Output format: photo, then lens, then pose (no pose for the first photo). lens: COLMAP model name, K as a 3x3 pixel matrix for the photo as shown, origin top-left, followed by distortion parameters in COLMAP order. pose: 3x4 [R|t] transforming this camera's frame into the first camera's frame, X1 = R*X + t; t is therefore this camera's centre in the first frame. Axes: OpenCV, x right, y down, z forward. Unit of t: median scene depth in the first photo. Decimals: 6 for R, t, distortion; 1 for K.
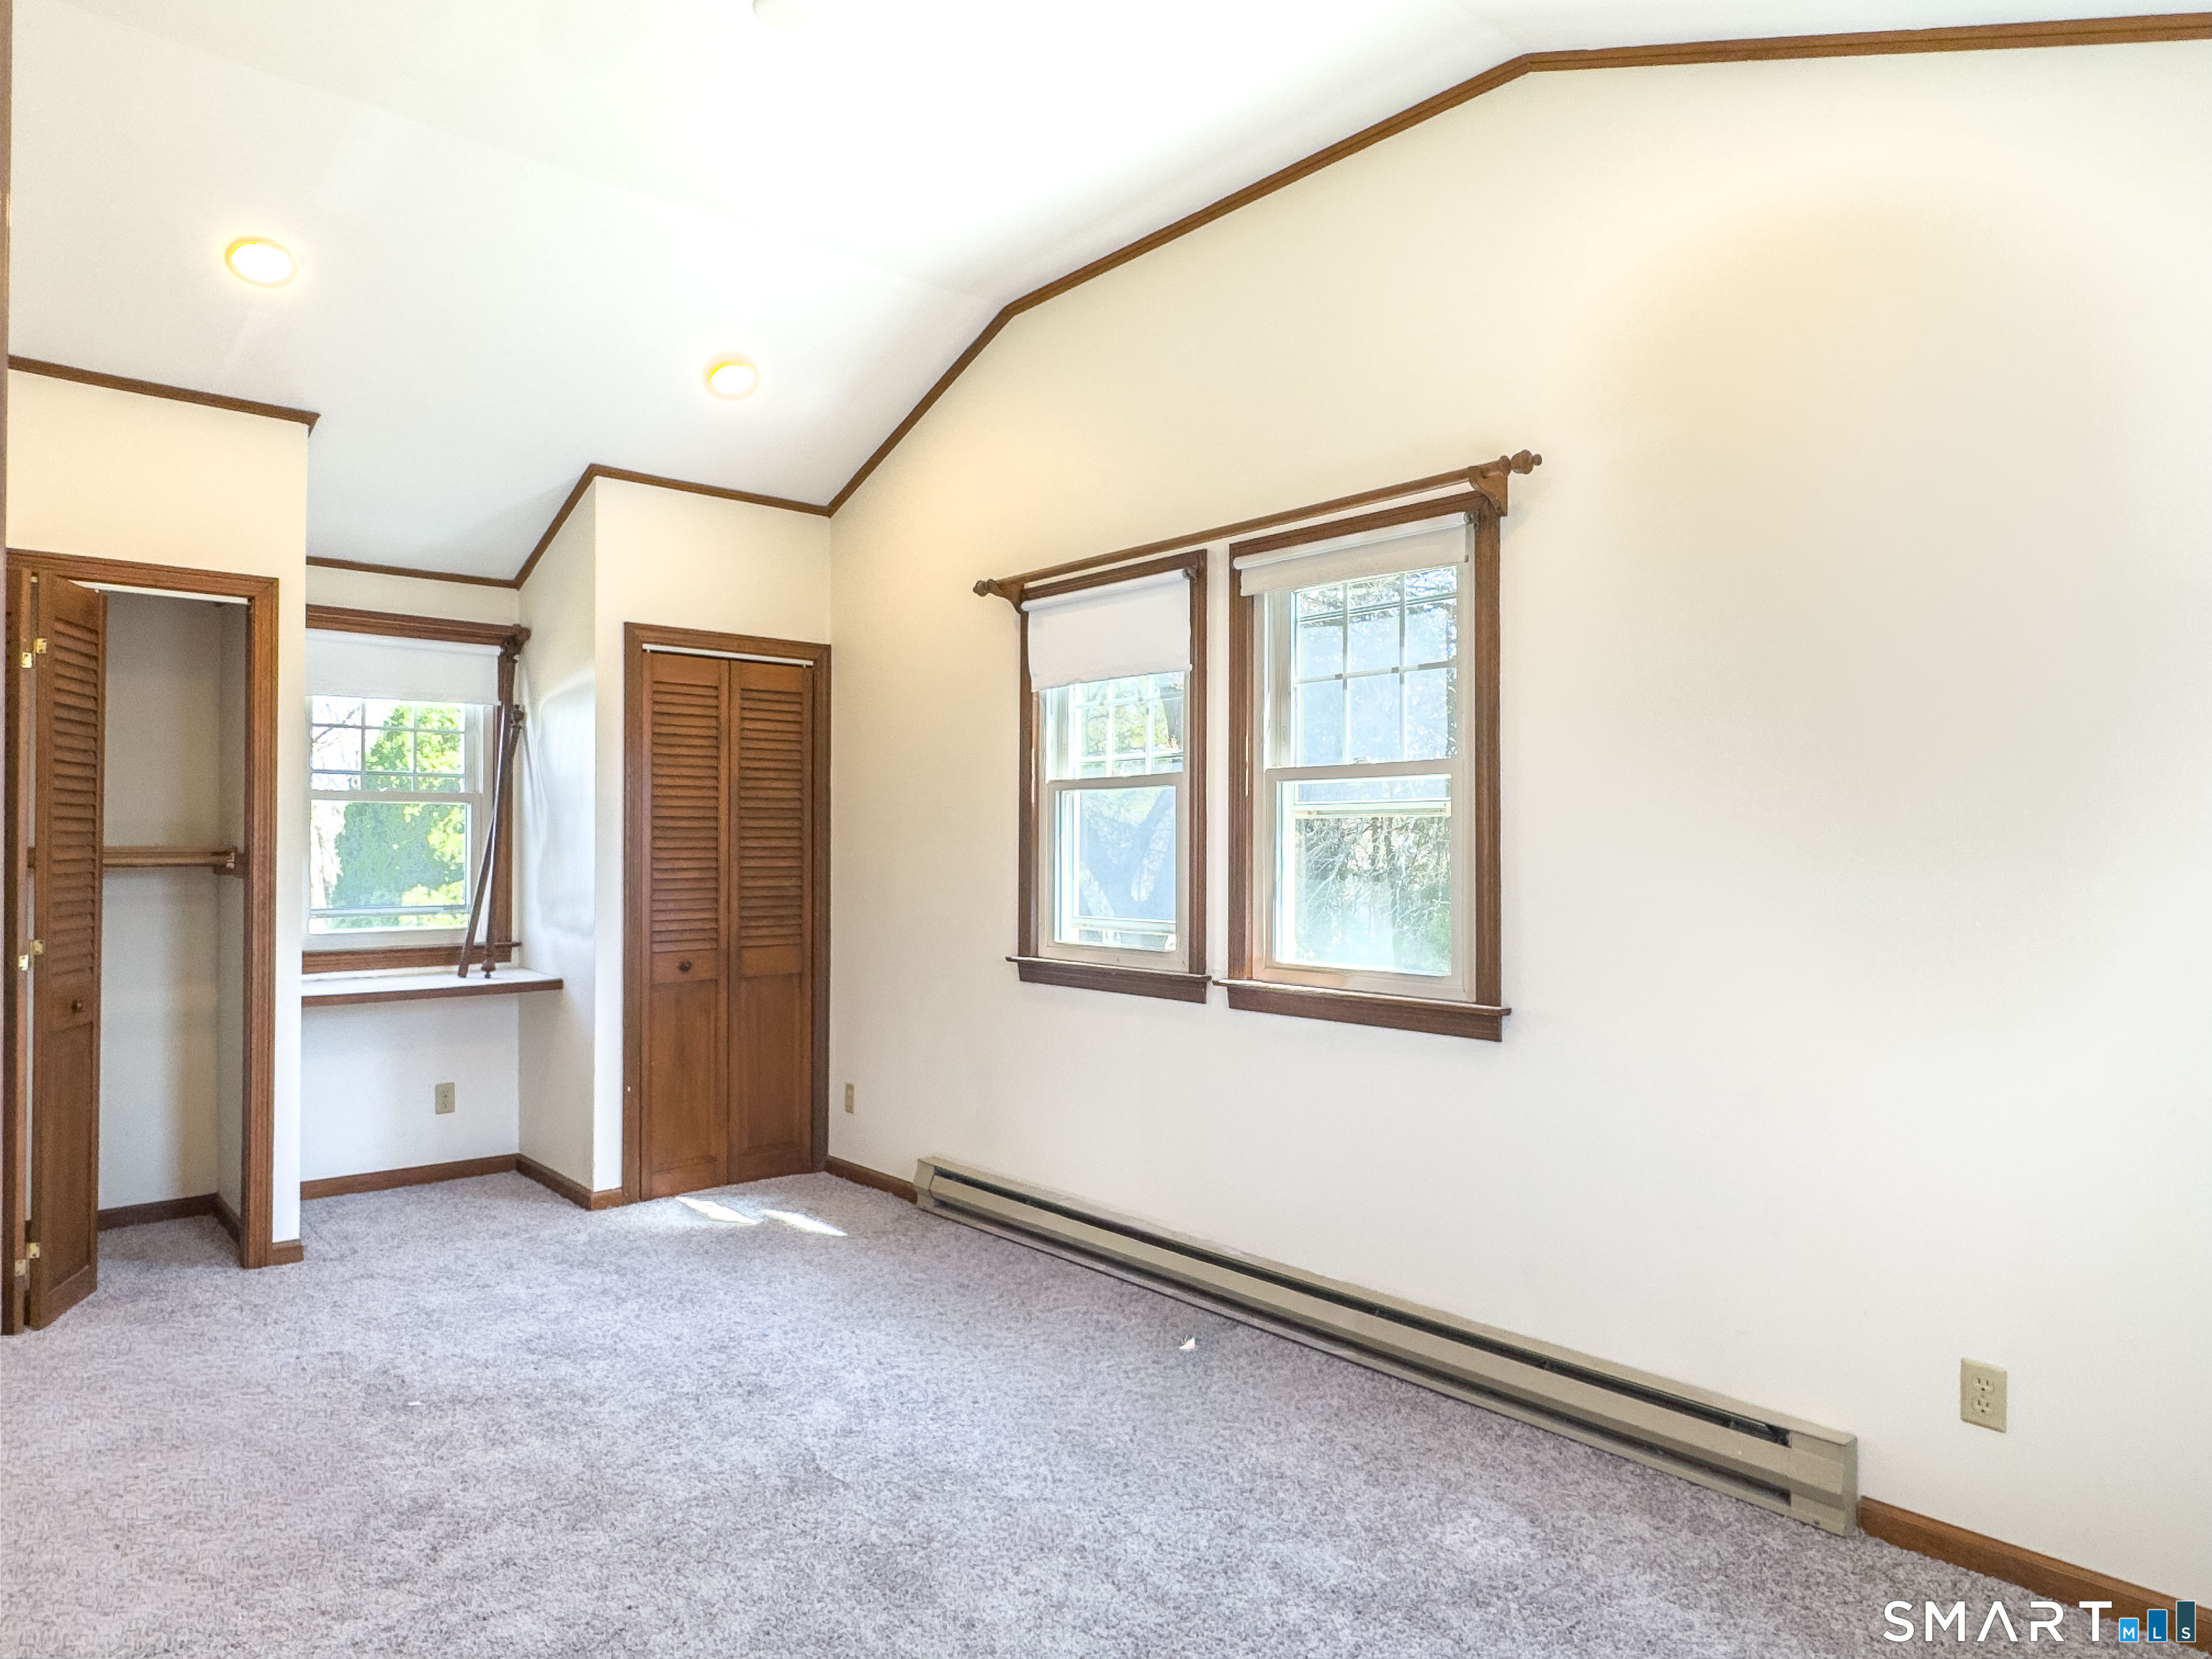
lens RADIAL K [[1356.4, 0, 1092.6], [0, 1356.4, 829.3], [0, 0, 1]] dist [0.004434, -0.002666]
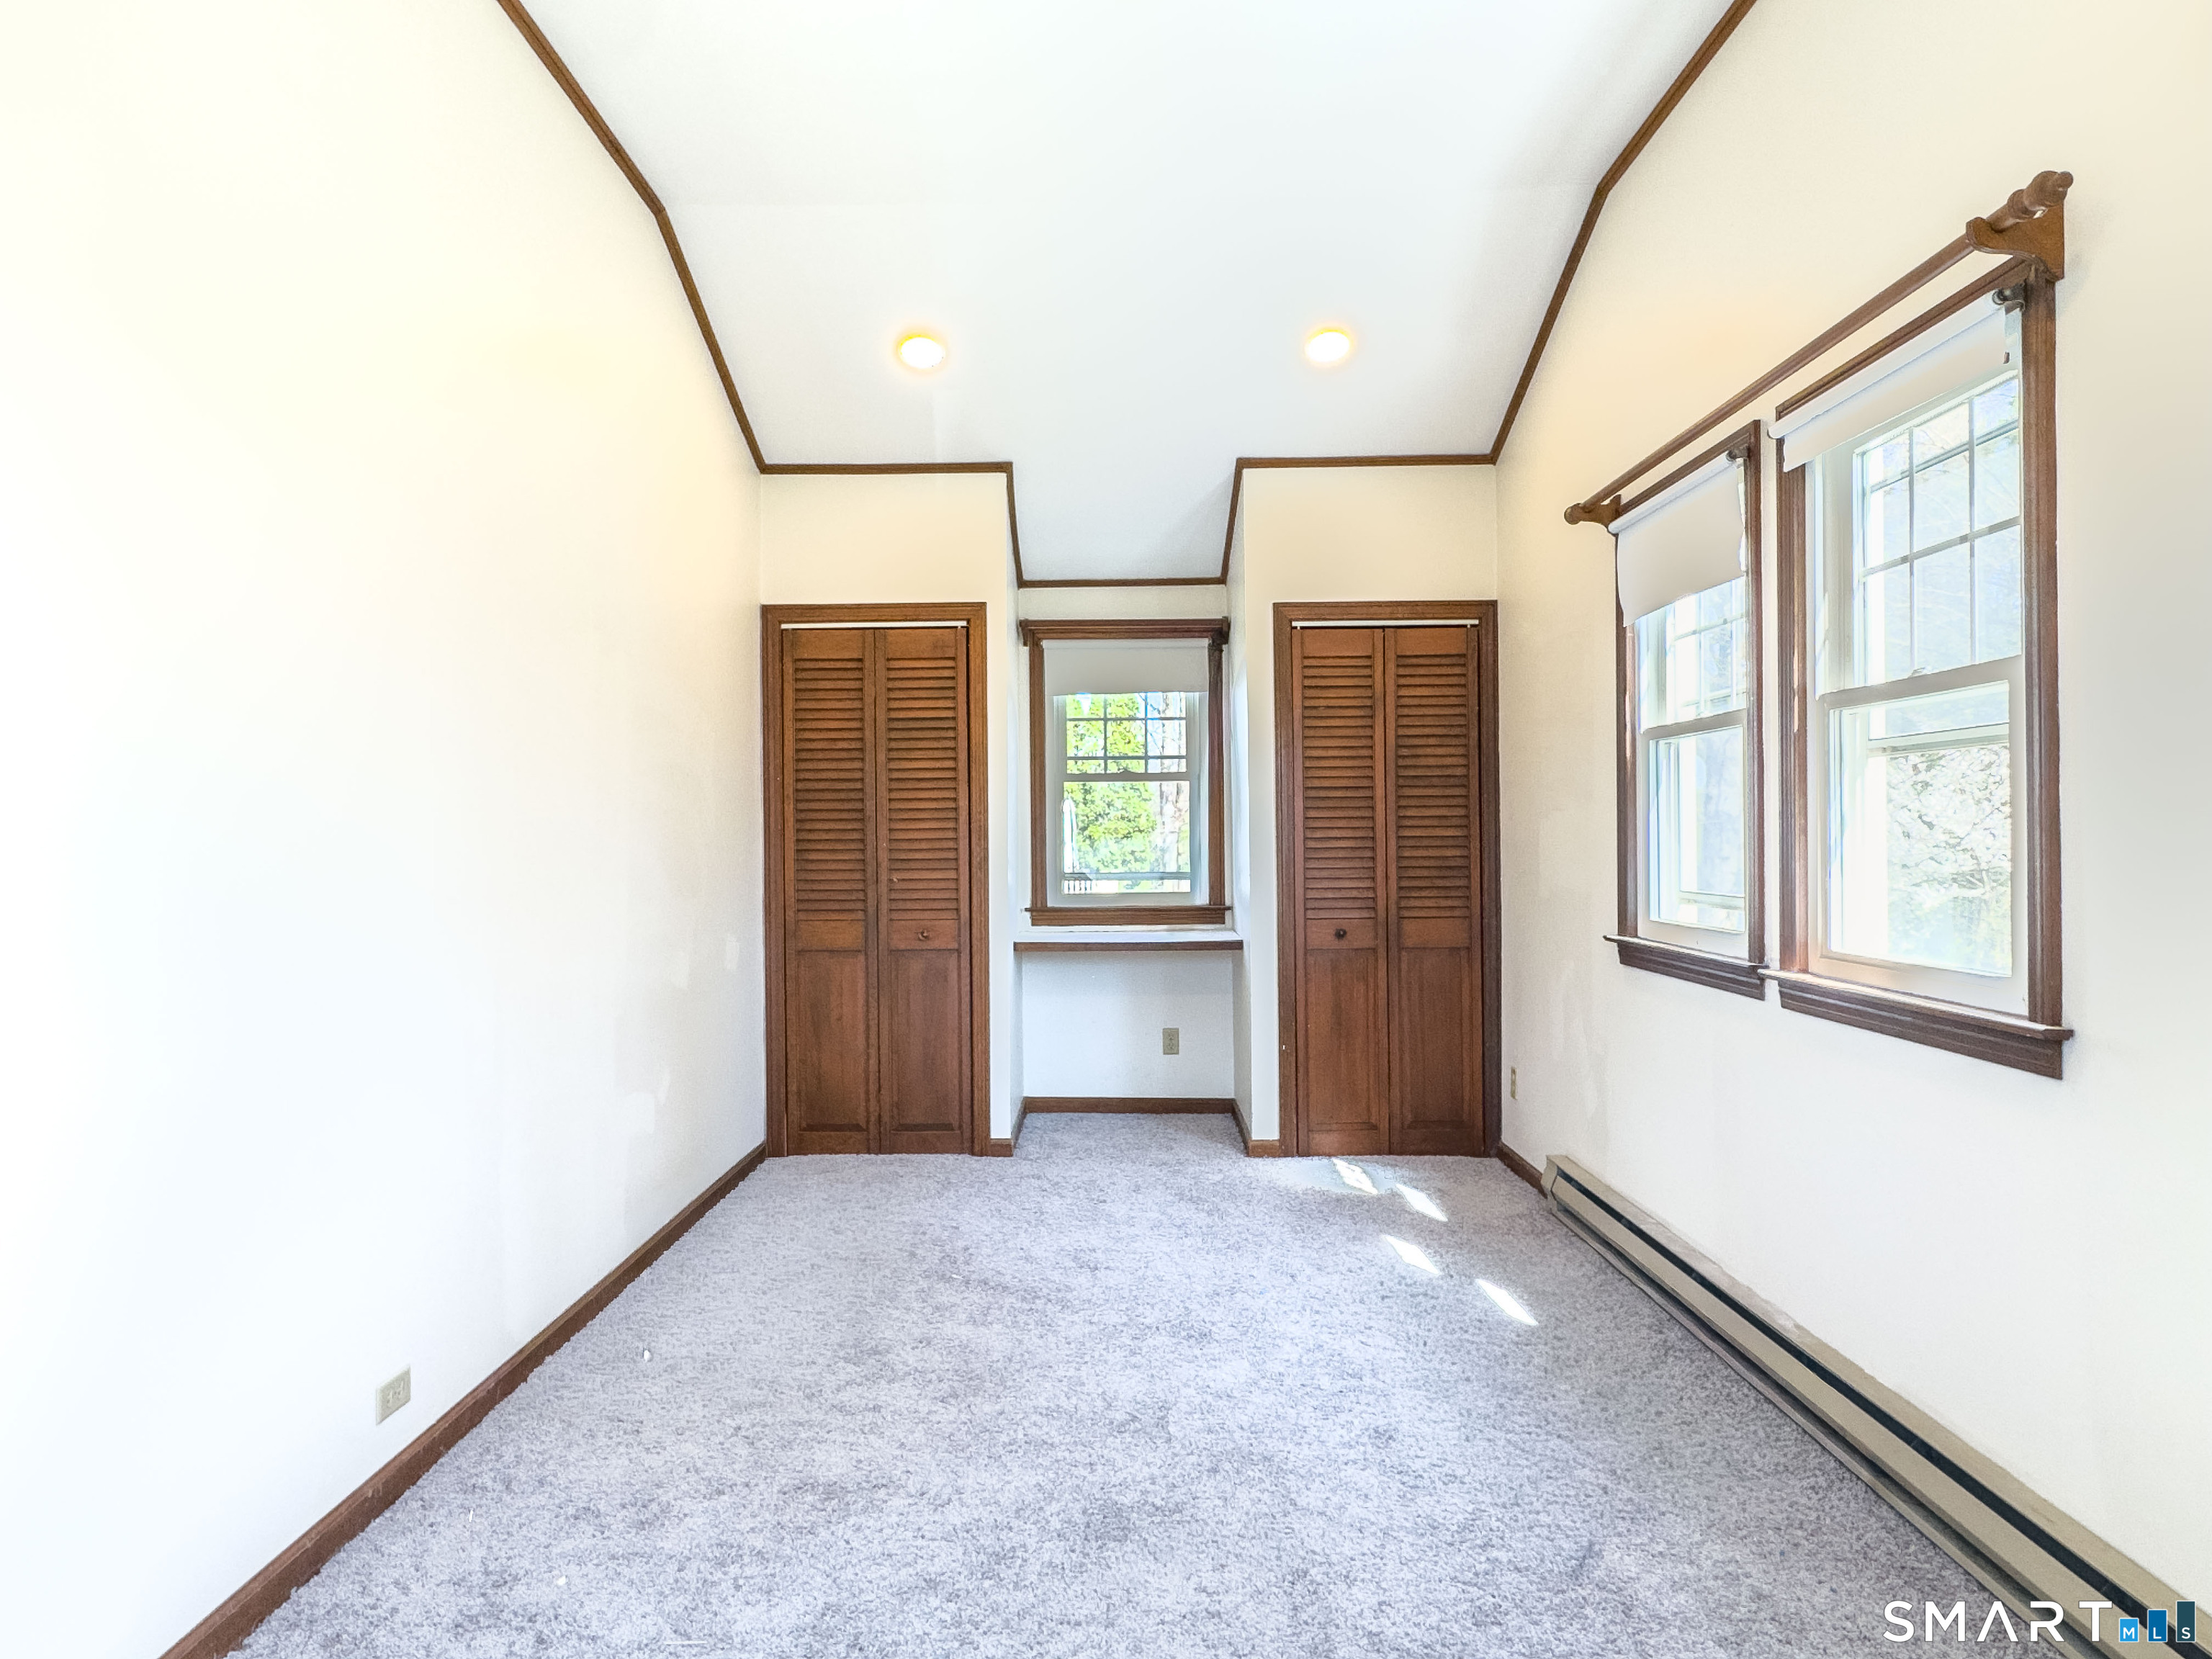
lens RADIAL K [[1356.4, 0, 1103.1], [0, 1356.4, 834.7], [0, 0, 1]] dist [0.004434, -0.002666]
pose [[0.742801, -0.007044, -0.669475, 0.281562], [0.017337, 0.999812, 0.008716, 0.016488], [0.669287, -0.018081, 0.742784, 0.141269]]
